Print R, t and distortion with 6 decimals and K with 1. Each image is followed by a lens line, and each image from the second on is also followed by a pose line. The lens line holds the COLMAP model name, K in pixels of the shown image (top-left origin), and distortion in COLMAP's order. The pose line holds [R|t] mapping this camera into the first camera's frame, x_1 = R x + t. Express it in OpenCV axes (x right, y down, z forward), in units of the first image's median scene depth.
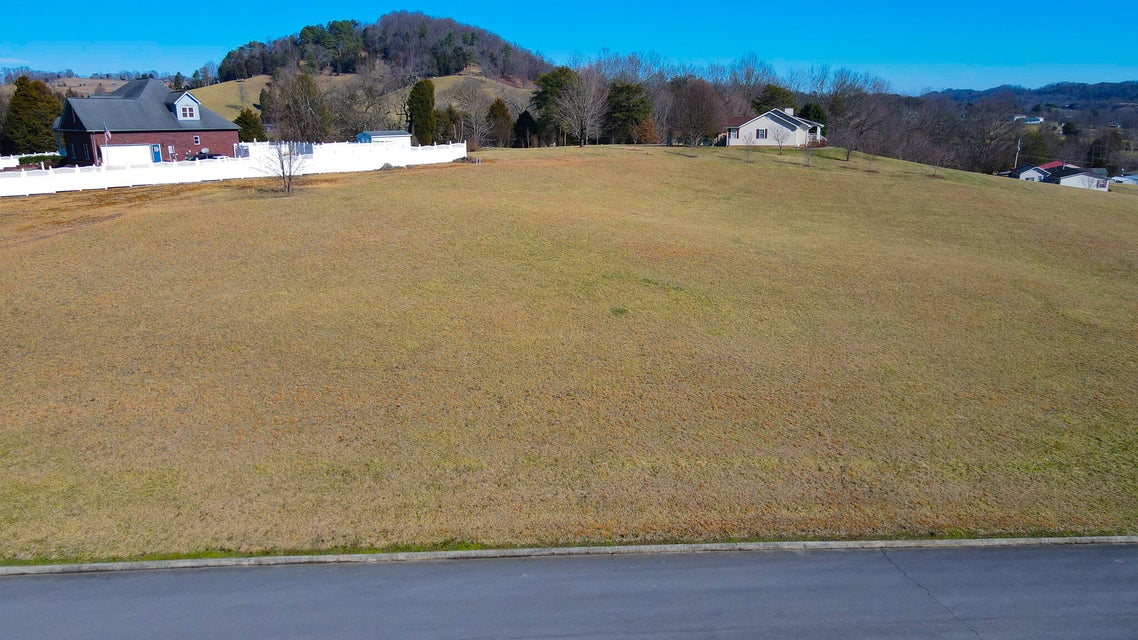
lens RADIAL K [[828.7, 0, 571.1], [0, 828.7, 334.6], [0, 0, 1]] dist [0.006741, 0.029922]
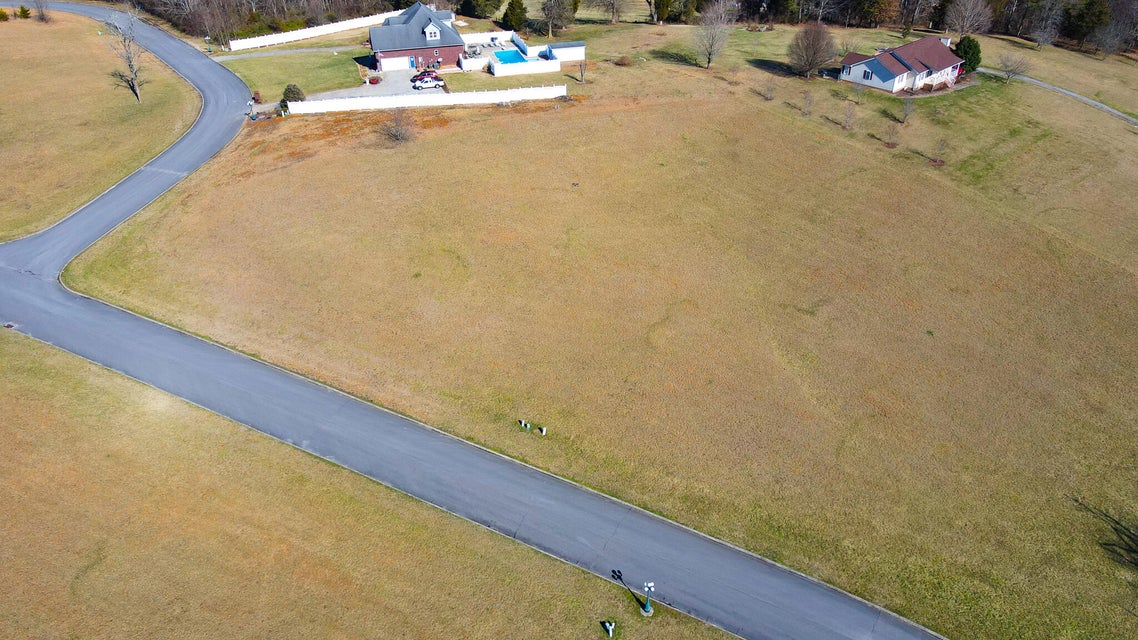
lens RADIAL K [[835.3, 0, 577.9], [0, 835.3, 322.9], [0, 0, 1]] dist [0.007599, 0.037950]
pose [[0.831352, 0.304015, -0.465220, 0.382747], [-0.143566, 0.926177, 0.348692, -0.192498], [0.536883, -0.223096, 0.813625, -0.165434]]
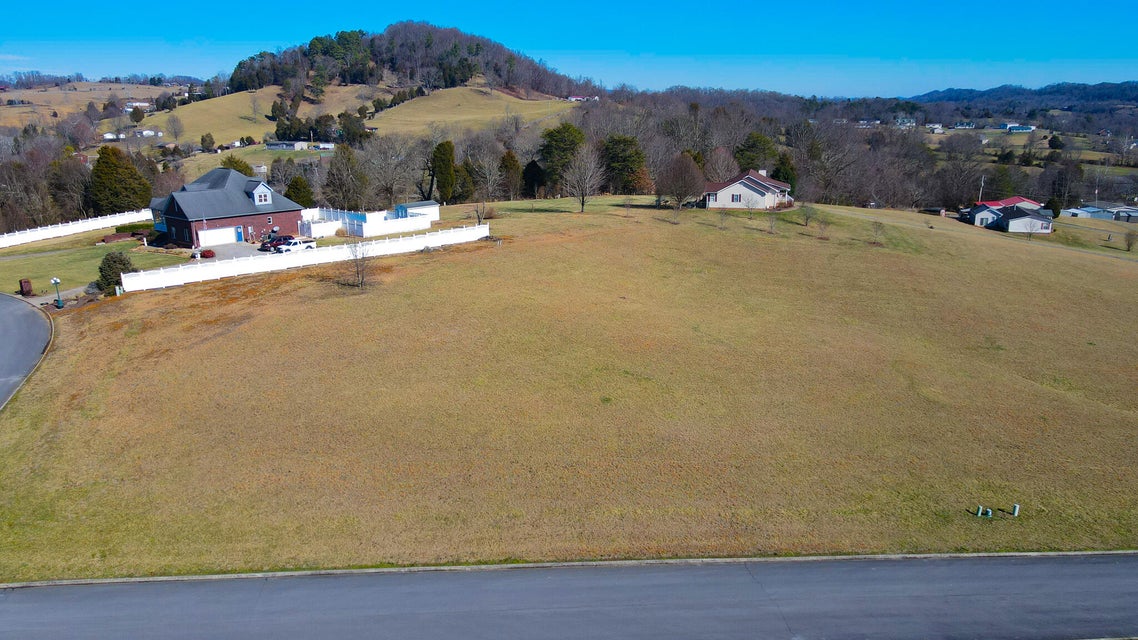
lens RADIAL K [[828.7, 0, 571.1], [0, 828.7, 334.6], [0, 0, 1]] dist [0.006741, 0.029922]
pose [[0.999996, 0.000952, -0.002663, -0.000239], [-0.000943, 0.999993, 0.003501, -0.037641], [0.002667, -0.003499, 0.999990, -0.123965]]
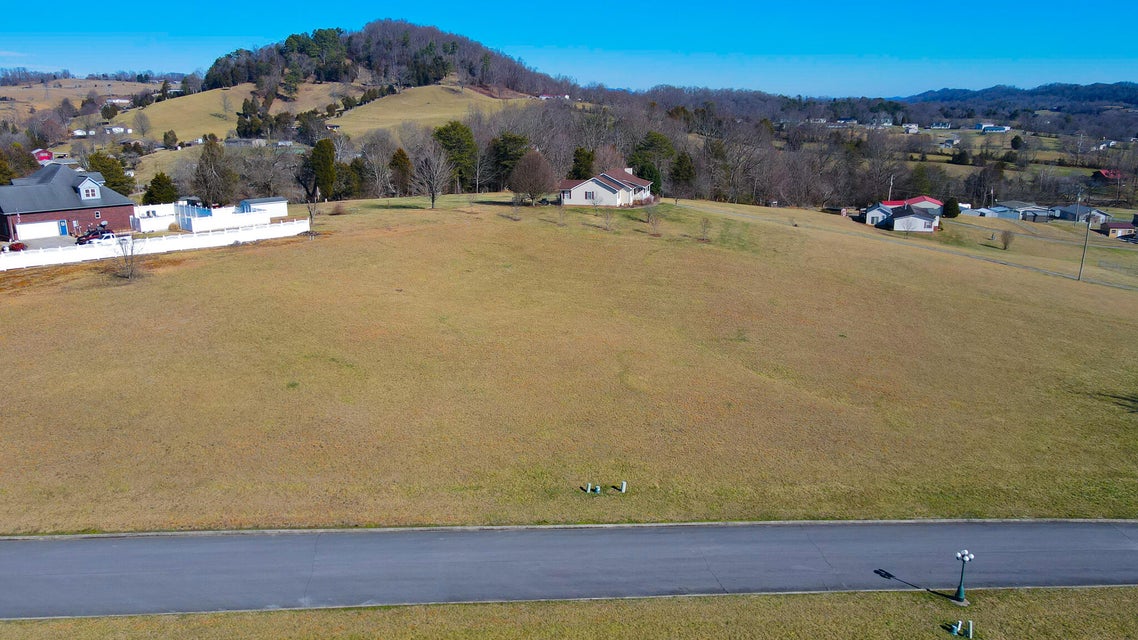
lens RADIAL K [[828.7, 0, 571.1], [0, 828.7, 334.6], [0, 0, 1]] dist [0.006741, 0.029922]
pose [[0.999990, 0.004200, -0.001508, 0.146525], [-0.004192, 0.999978, 0.005093, -0.033357], [0.001529, -0.005086, 0.999986, -0.142927]]
